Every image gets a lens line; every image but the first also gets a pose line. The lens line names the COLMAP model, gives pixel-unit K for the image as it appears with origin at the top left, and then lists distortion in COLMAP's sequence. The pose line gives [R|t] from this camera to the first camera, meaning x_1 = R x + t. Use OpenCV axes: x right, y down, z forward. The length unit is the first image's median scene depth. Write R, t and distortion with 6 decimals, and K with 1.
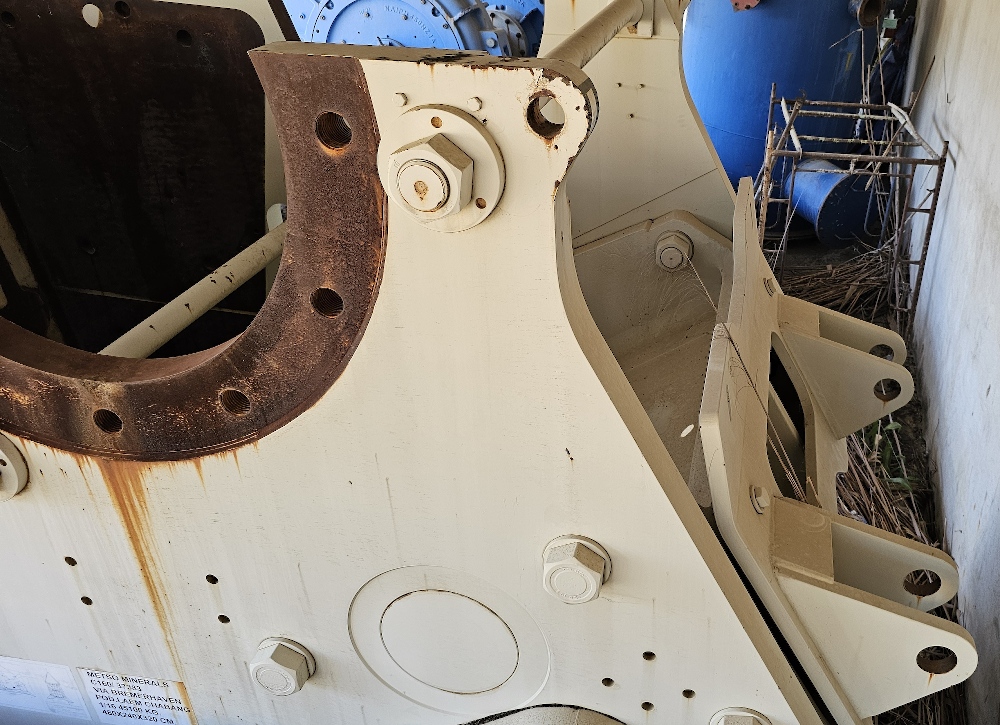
lens RADIAL K [[853.7, 0, 626.7], [0, 853.7, 350.2], [0, 0, 1]] dist [0.041287, -0.026003]
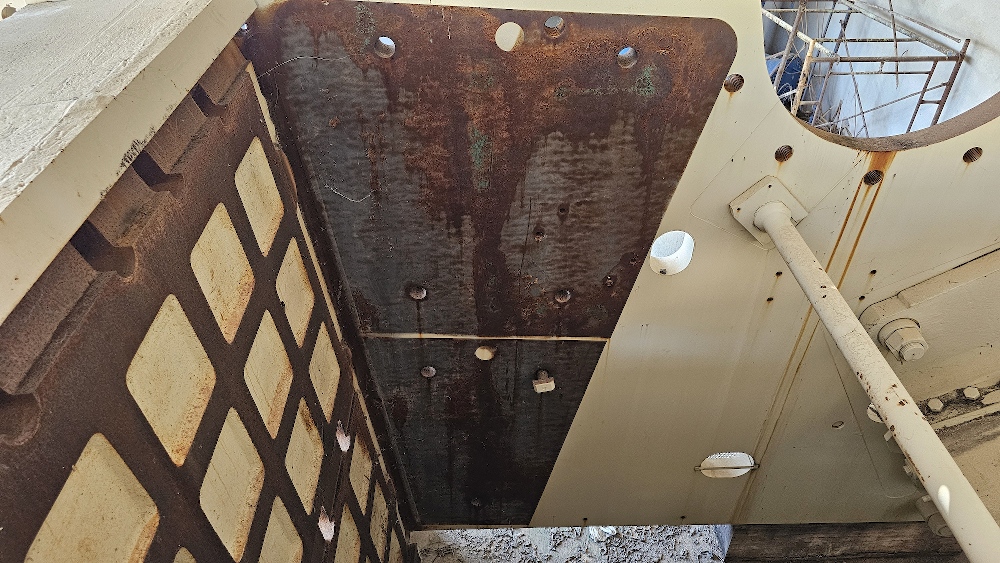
lens RADIAL K [[663.4, 0, 500.0], [0, 663.4, 281.5], [0, 0, 1]] dist [0.073676, -0.071925]
pose [[0.982286, -0.124674, 0.139897, -1.347157], [0.101328, 0.981388, 0.163128, -0.493938], [-0.157631, -0.146063, 0.976636, 0.703108]]
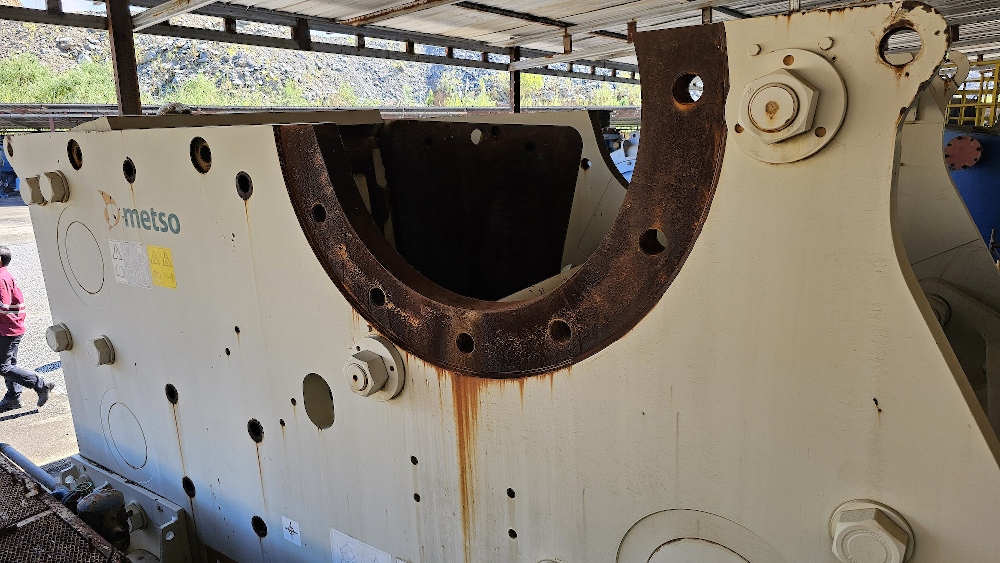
lens RADIAL K [[663.4, 0, 500.0], [0, 663.4, 281.5], [0, 0, 1]] dist [0.073676, -0.071925]
pose [[0.904492, 0.058382, -0.422476, -0.127077], [-0.166731, 0.960157, -0.224276, 0.210652], [0.392549, 0.273296, 0.878188, 0.099576]]
